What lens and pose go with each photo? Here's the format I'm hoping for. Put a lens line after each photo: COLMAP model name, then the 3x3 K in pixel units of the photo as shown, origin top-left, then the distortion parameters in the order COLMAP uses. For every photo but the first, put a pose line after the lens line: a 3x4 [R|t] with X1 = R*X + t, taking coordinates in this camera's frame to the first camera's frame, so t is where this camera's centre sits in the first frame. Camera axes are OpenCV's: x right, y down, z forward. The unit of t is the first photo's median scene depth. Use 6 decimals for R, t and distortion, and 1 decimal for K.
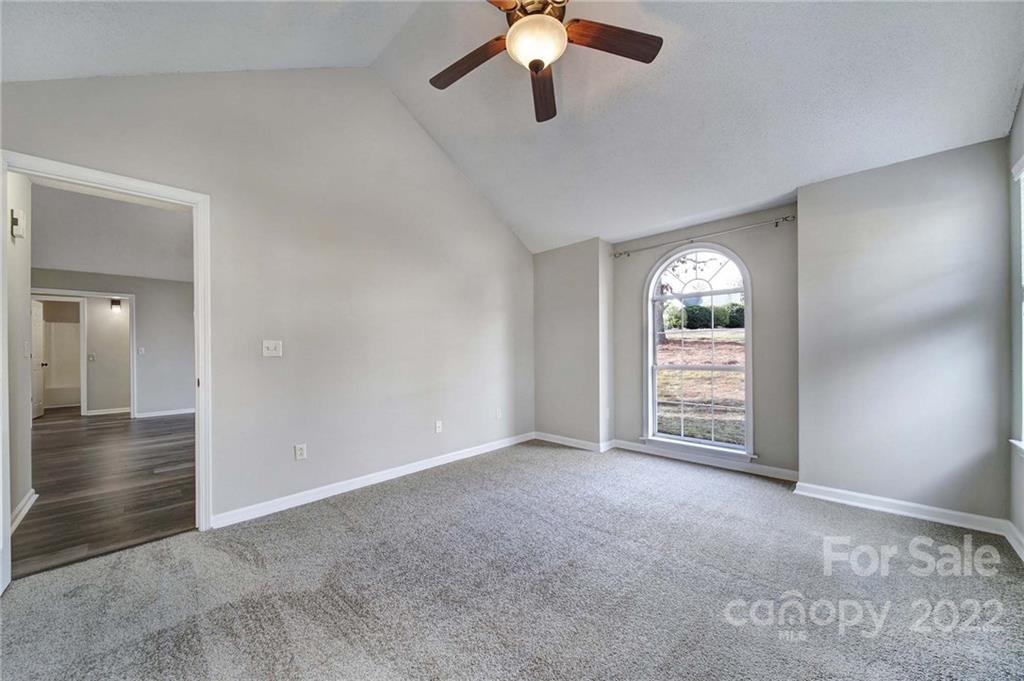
lens RADIAL K [[362.8, 0, 517.9], [0, 362.8, 345.2], [0, 0, 1]] dist [-0.000167, -0.002678]
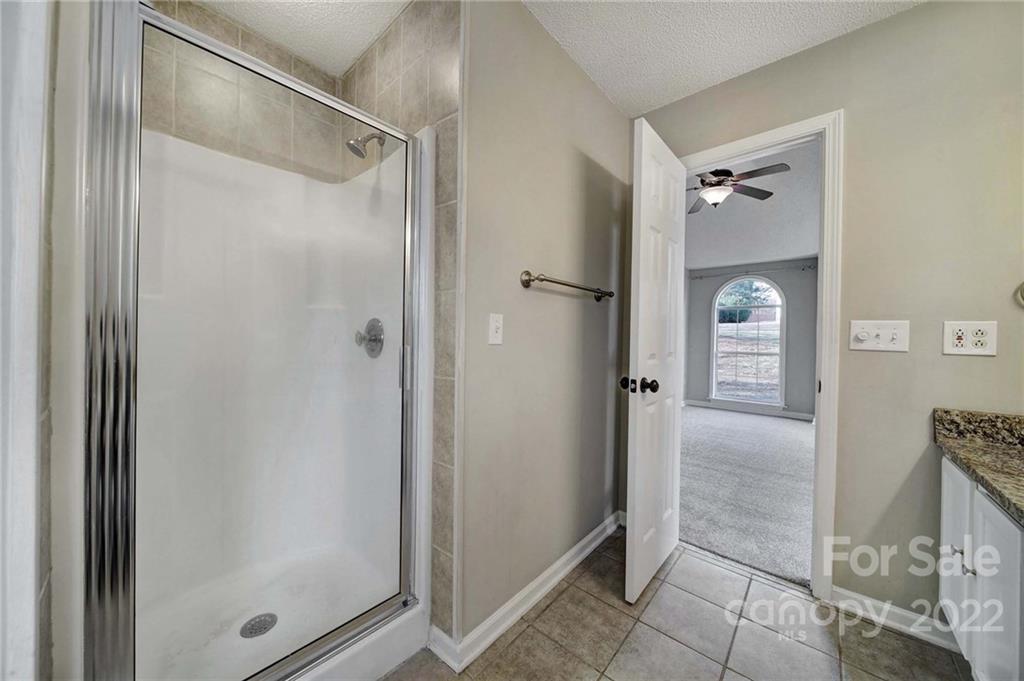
lens RADIAL K [[357.2, 0, 510.4], [0, 357.2, 336.5], [0, 0, 1]] dist [0.000515, -0.002459]
pose [[0.998779, 0.029554, 0.039578, -0.623371], [-0.030060, 0.999473, 0.012247, -0.000814], [-0.039195, -0.013422, 0.999141, -0.536382]]
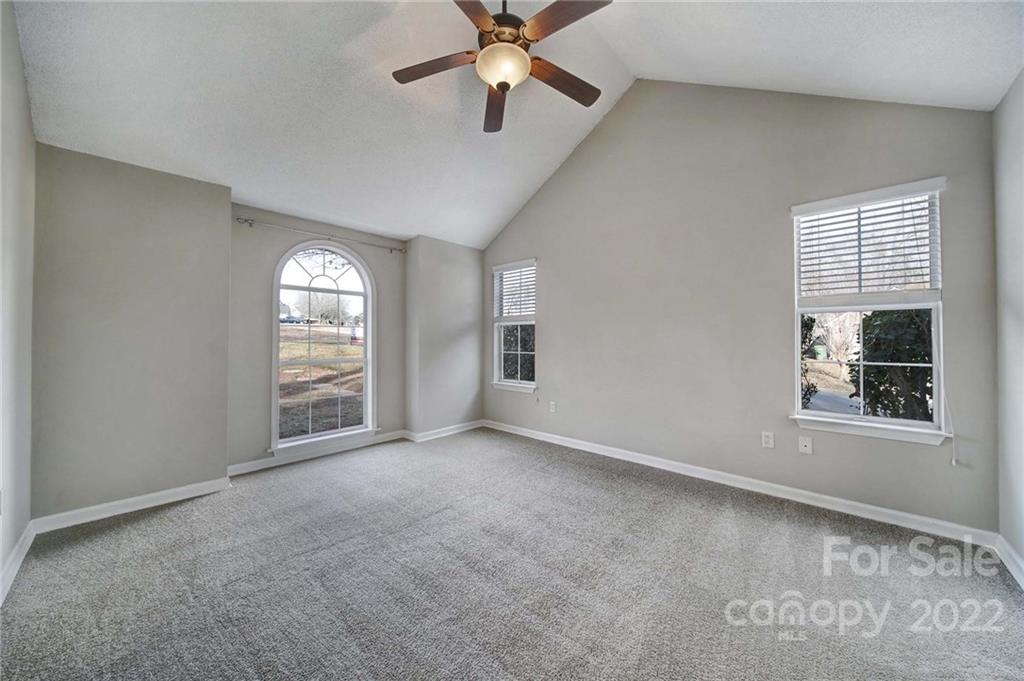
lens RADIAL K [[357.2, 0, 510.4], [0, 357.2, 336.5], [0, 0, 1]] dist [0.000515, -0.002459]
pose [[-0.008490, 0.020786, 0.999748, -0.532199], [-0.006761, 0.999760, -0.020844, 0.007950], [-0.999941, -0.006936, -0.008348, 0.495276]]
